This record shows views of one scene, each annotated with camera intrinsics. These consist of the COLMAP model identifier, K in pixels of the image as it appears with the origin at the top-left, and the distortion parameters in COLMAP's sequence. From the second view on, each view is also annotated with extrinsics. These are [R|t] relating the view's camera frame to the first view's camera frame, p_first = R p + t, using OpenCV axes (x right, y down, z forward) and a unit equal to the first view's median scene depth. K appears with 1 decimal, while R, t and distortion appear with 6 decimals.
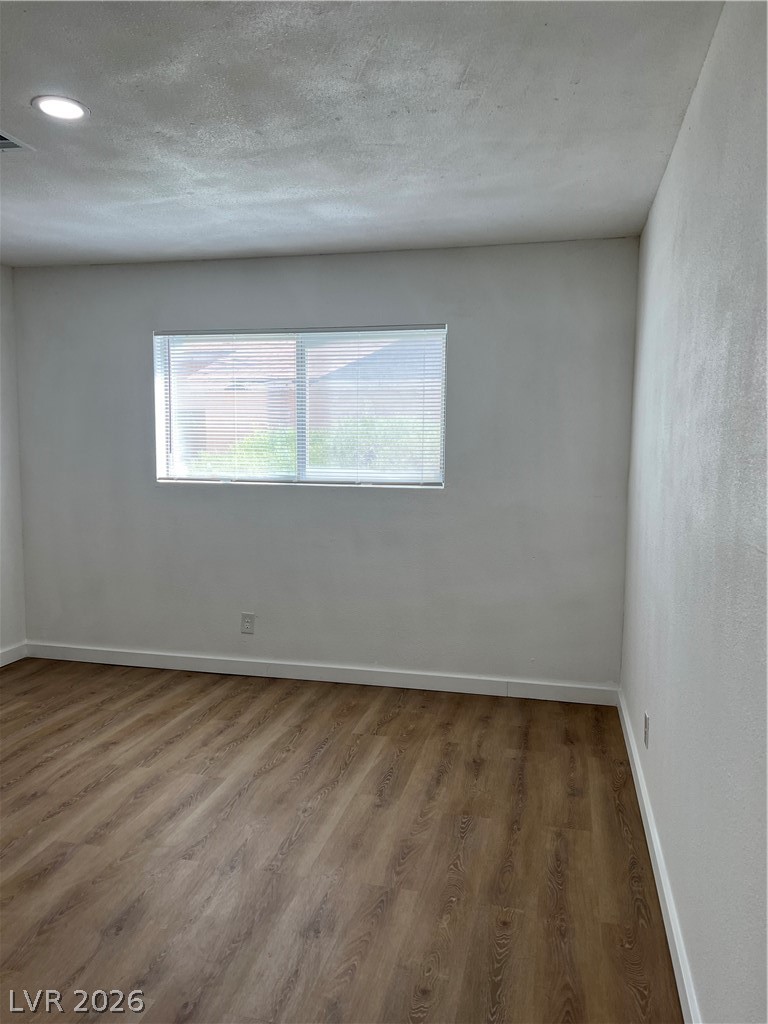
lens RADIAL K [[771.2, 0, 391.0], [0, 771.2, 513.5], [0, 0, 1]] dist [0.052195, -0.051146]
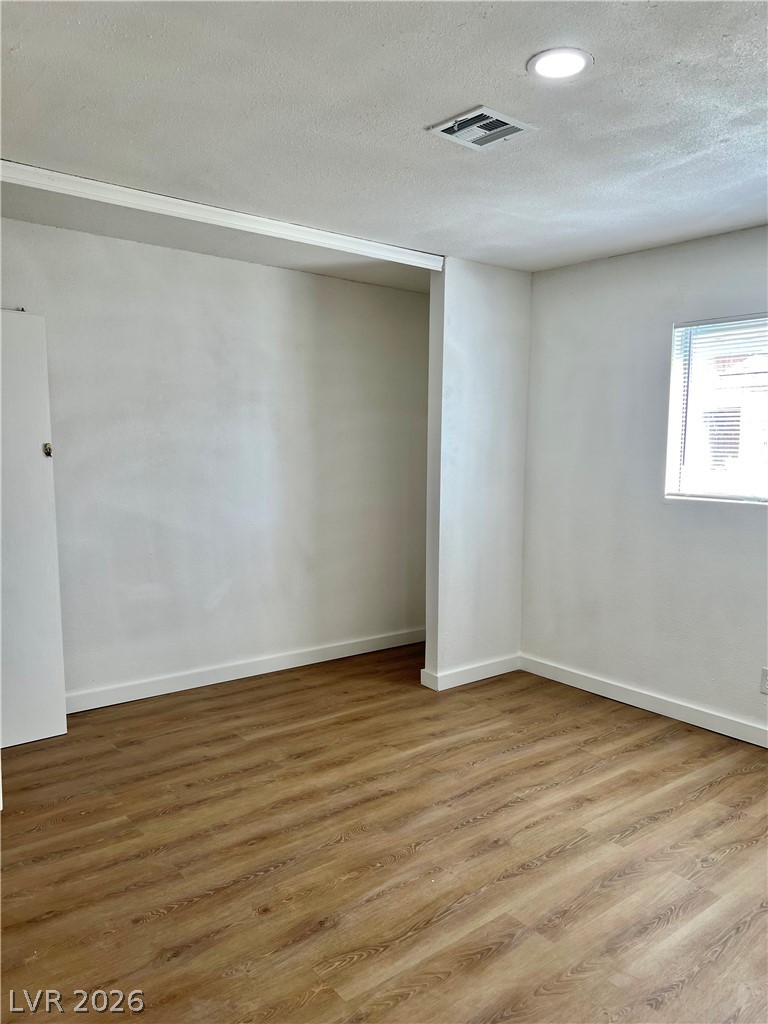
lens RADIAL K [[771.2, 0, 374.7], [0, 771.2, 513.1], [0, 0, 1]] dist [0.052195, -0.051146]
pose [[0.779415, 0.058569, -0.623764, -0.018441], [-0.058511, 0.998074, 0.020603, -0.030958], [0.623770, 0.020438, 0.781341, 0.164890]]
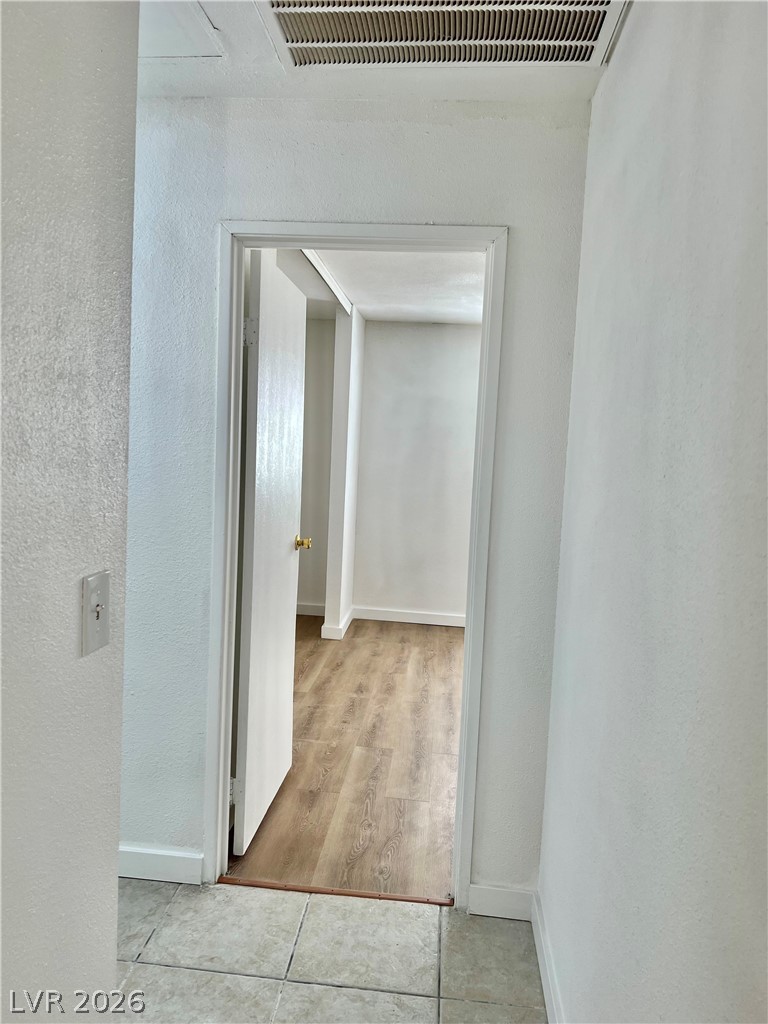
lens RADIAL K [[771.2, 0, 383.1], [0, 771.2, 510.5], [0, 0, 1]] dist [0.052195, -0.051146]
pose [[0.992629, 0.018445, 0.119779, -0.801330], [-0.018380, 0.999830, -0.001651, 0.013615], [-0.119789, -0.000563, 0.992799, -0.353751]]
